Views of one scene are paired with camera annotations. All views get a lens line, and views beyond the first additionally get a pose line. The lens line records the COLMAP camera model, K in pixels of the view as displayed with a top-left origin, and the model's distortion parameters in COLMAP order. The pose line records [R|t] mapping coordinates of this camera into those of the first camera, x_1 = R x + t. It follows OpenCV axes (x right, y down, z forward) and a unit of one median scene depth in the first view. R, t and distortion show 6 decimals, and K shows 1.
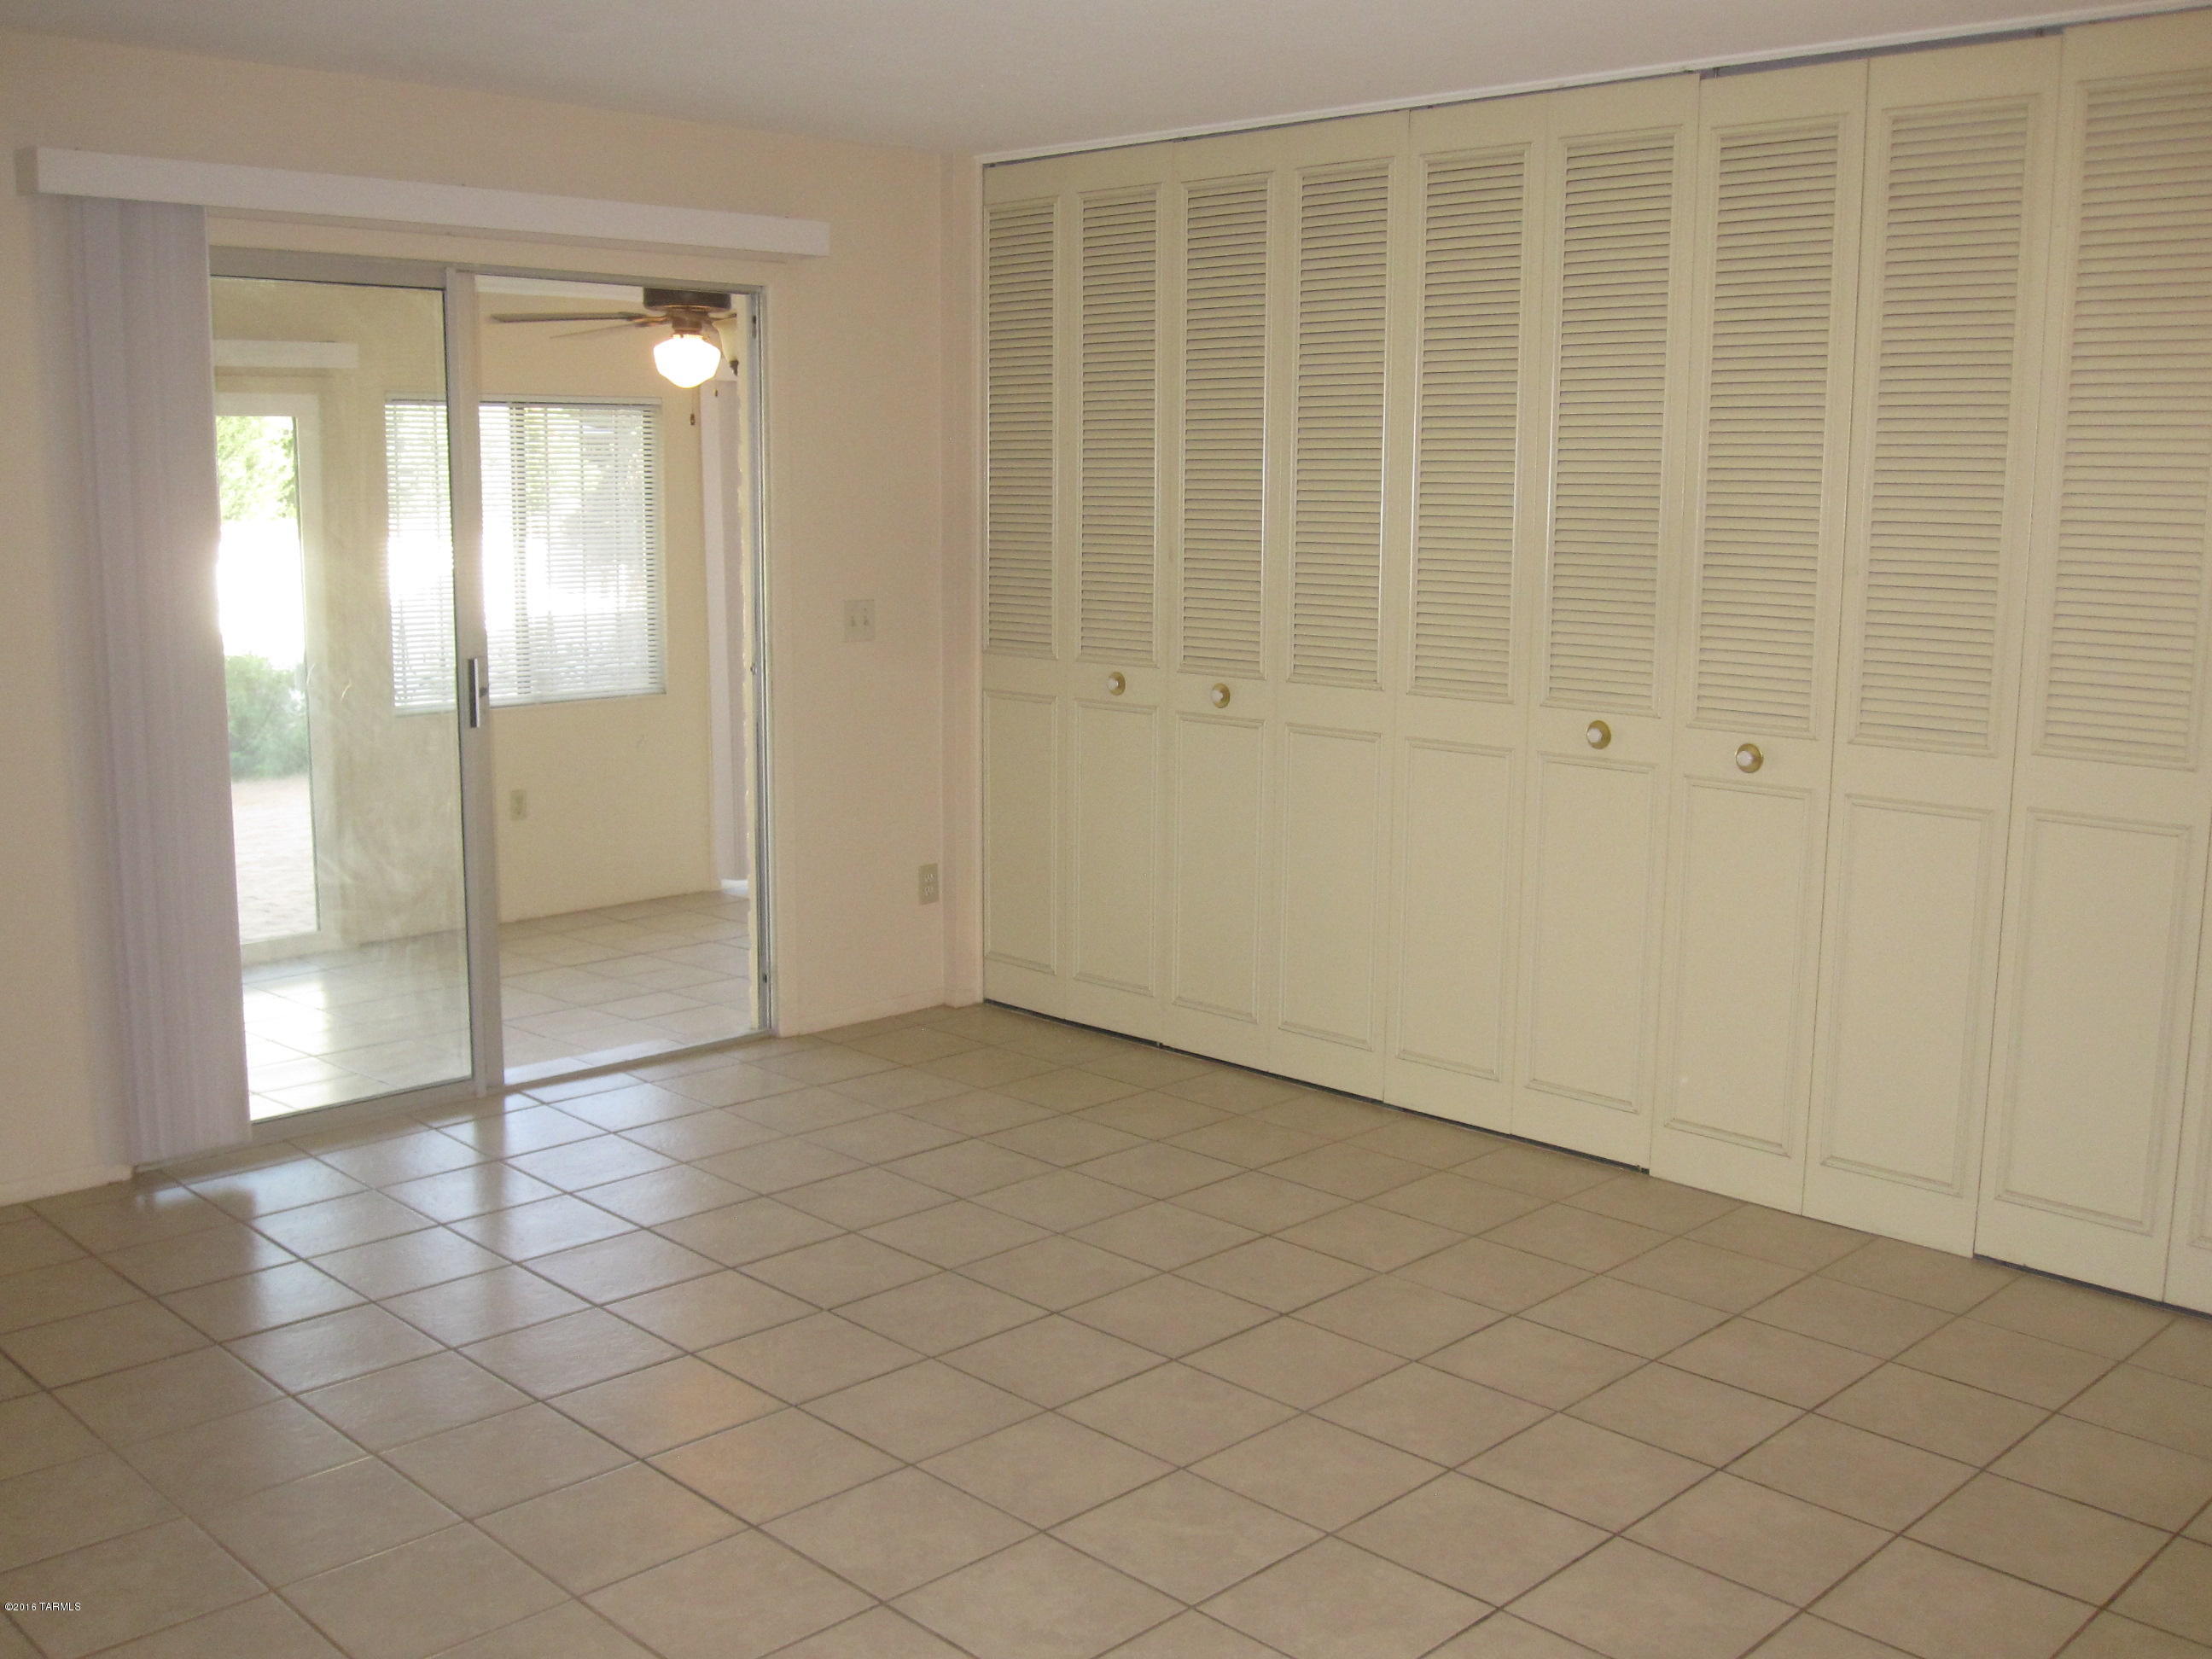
lens RADIAL K [[2151.5, 0, 1125.6], [0, 2151.5, 831.7], [0, 0, 1]] dist [-0.082577, 0.000000]
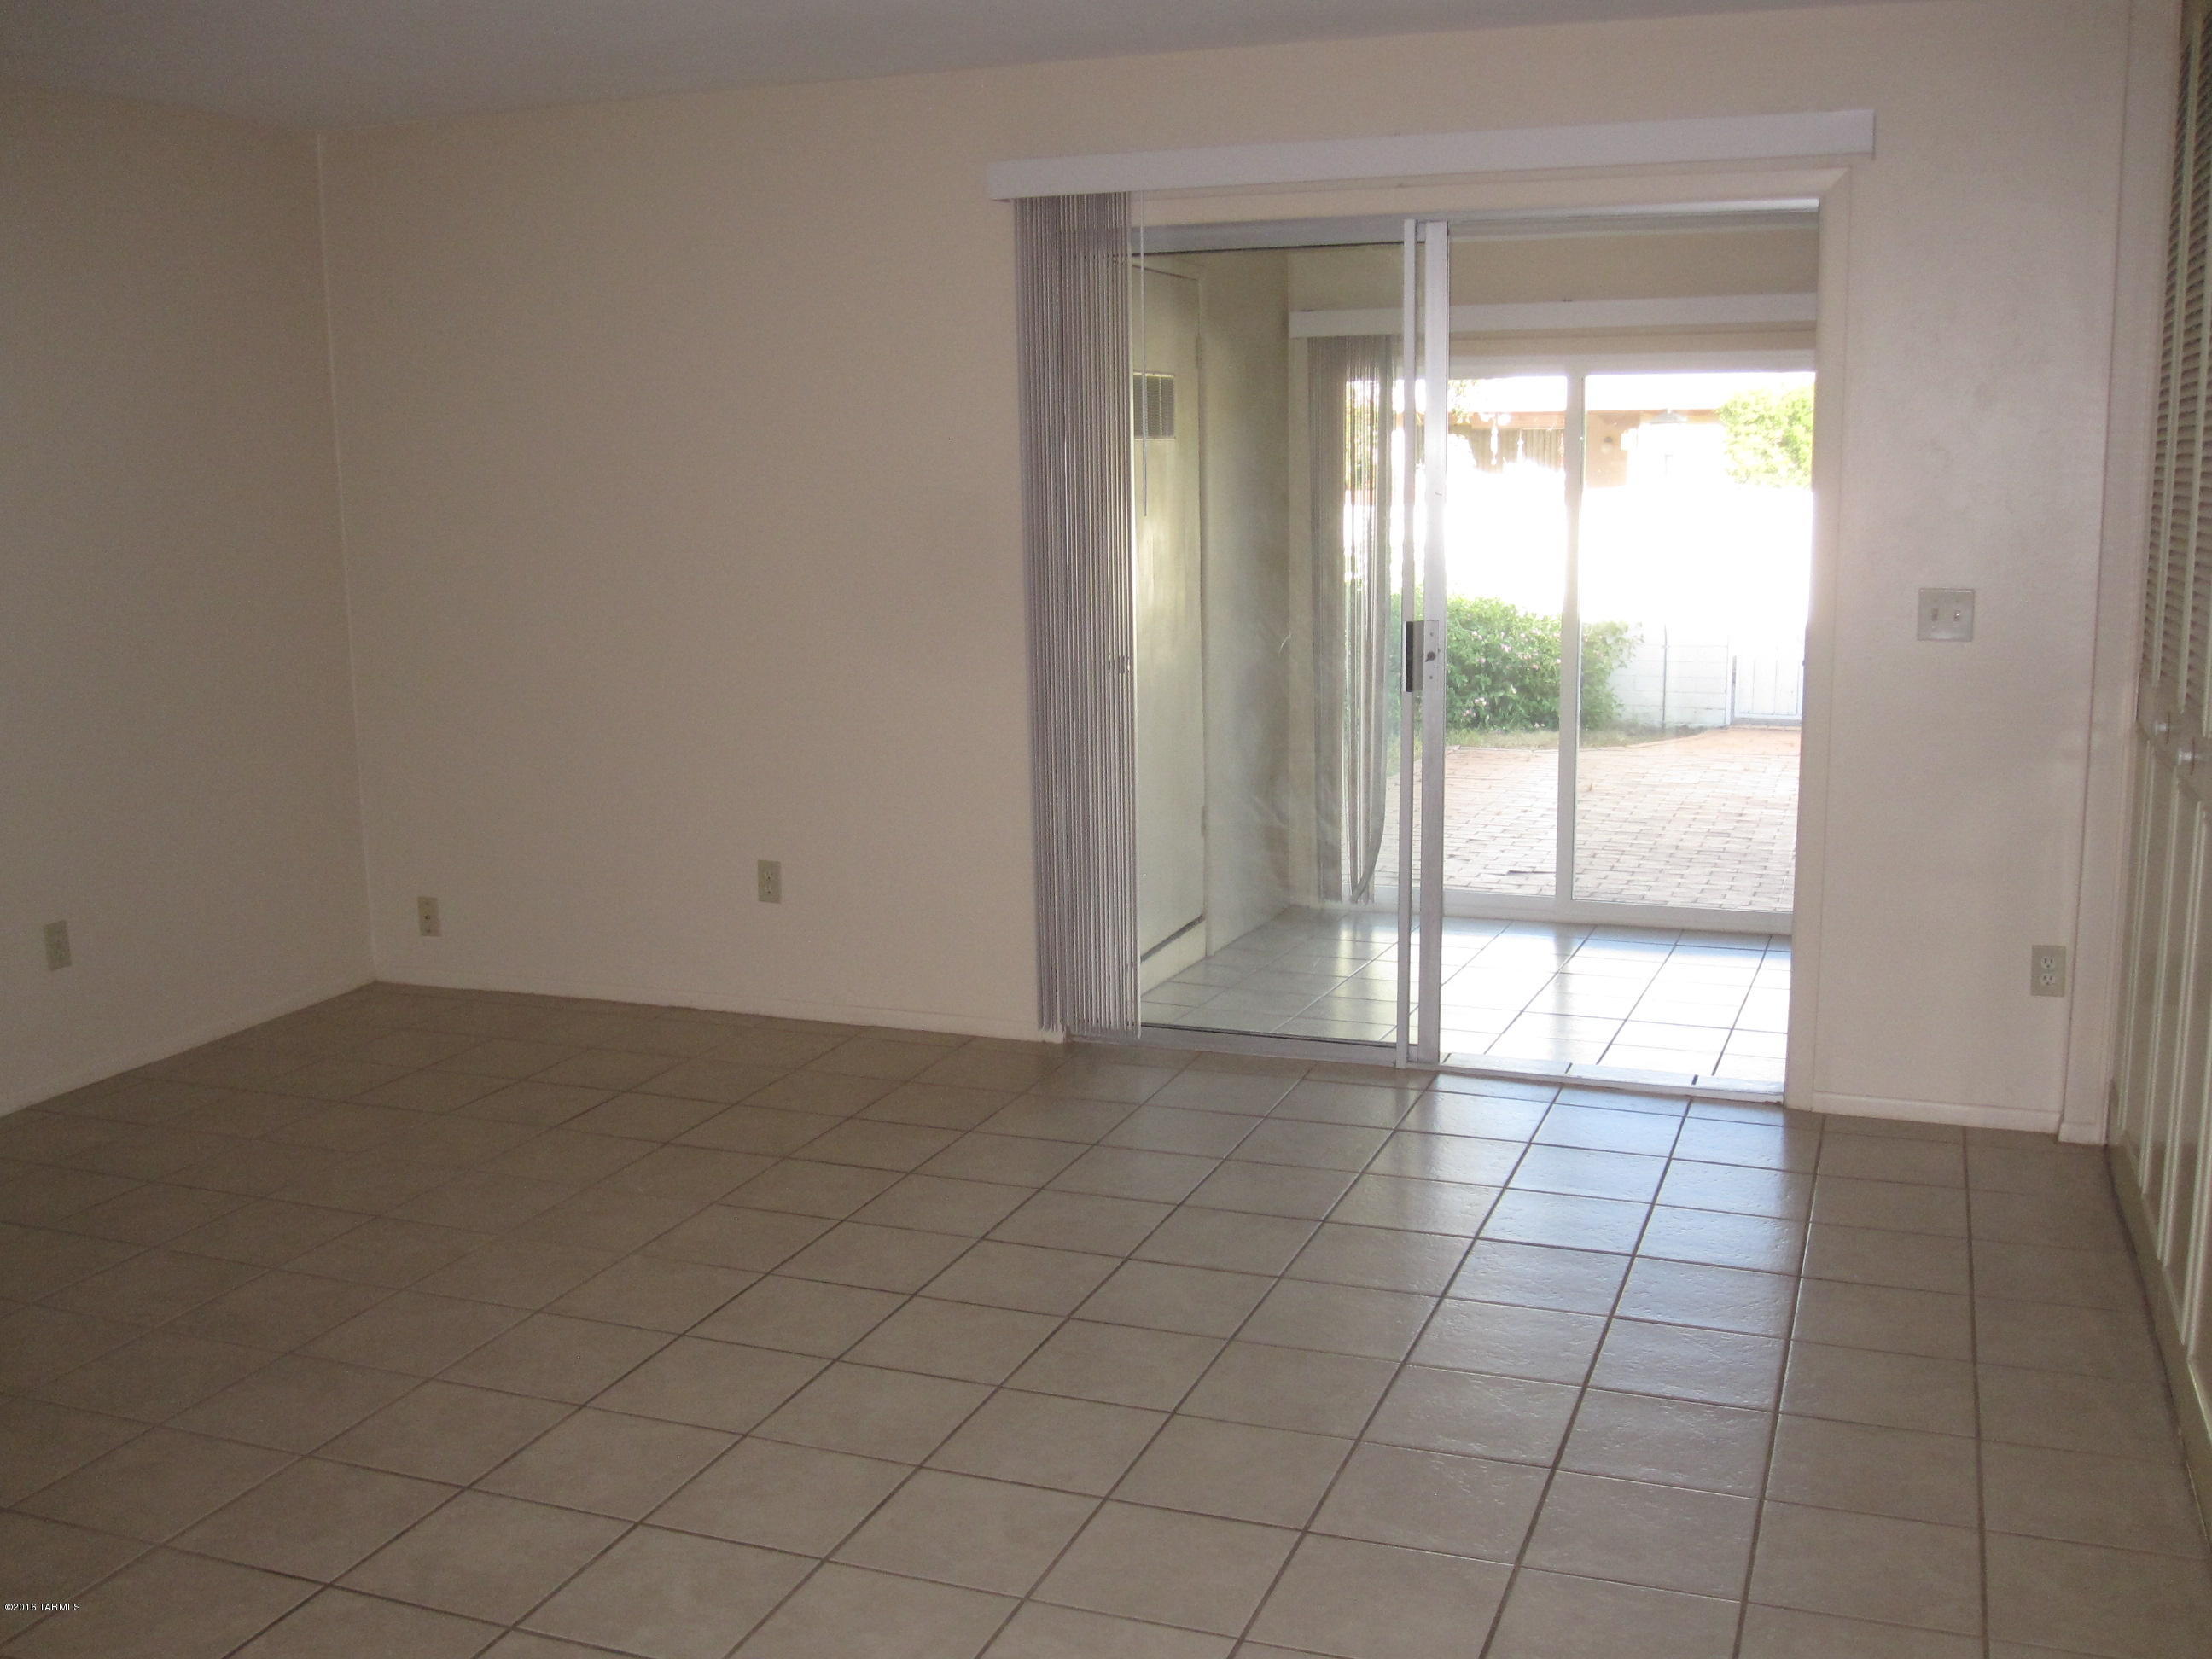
lens RADIAL K [[2151.5, 0, 1109.4], [0, 2151.5, 832.9], [0, 0, 1]] dist [-0.082577, 0.000000]
pose [[0.414400, 0.145777, -0.898344, 0.604254], [-0.136856, 0.985846, 0.096846, -0.070529], [0.899746, 0.082811, 0.428485, 0.528001]]
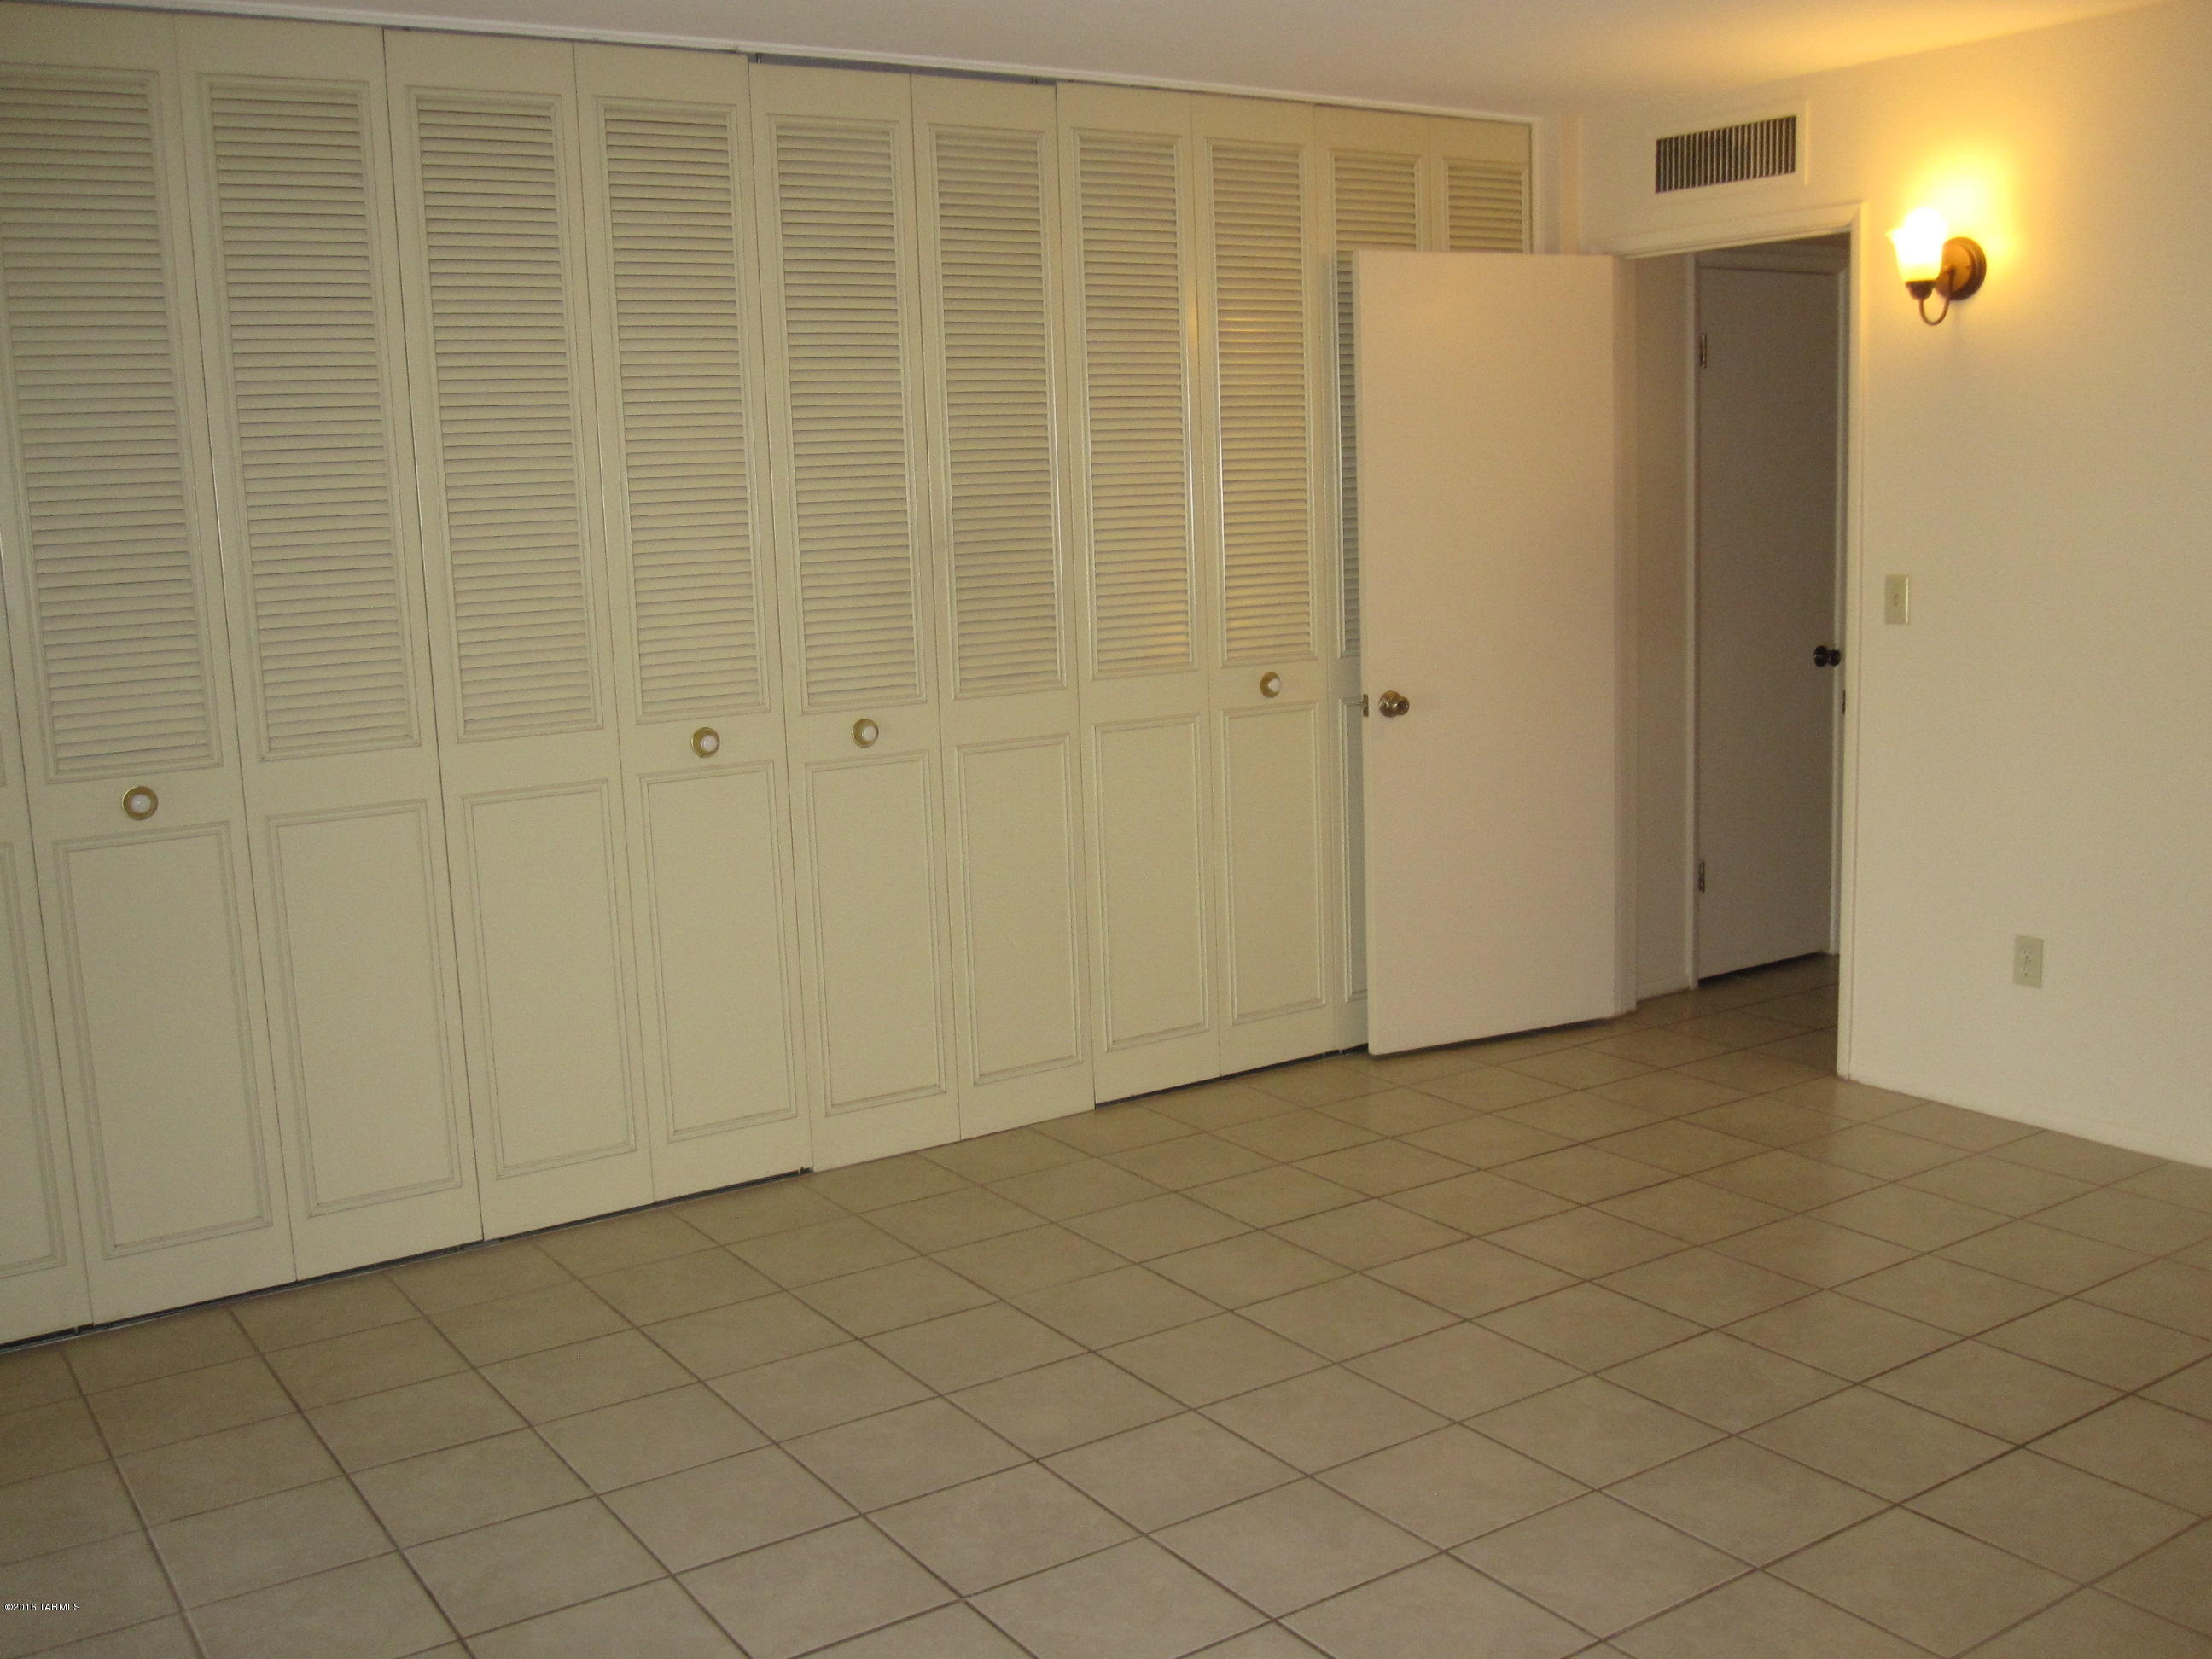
lens RADIAL K [[2151.5, 0, 1129.2], [0, 2151.5, 810.9], [0, 0, 1]] dist [-0.082577, 0.000000]
pose [[0.197025, -0.169799, 0.965582, -0.700927], [0.191307, 0.972614, 0.132000, -0.111718], [-0.961552, 0.158715, 0.224113, 0.656213]]
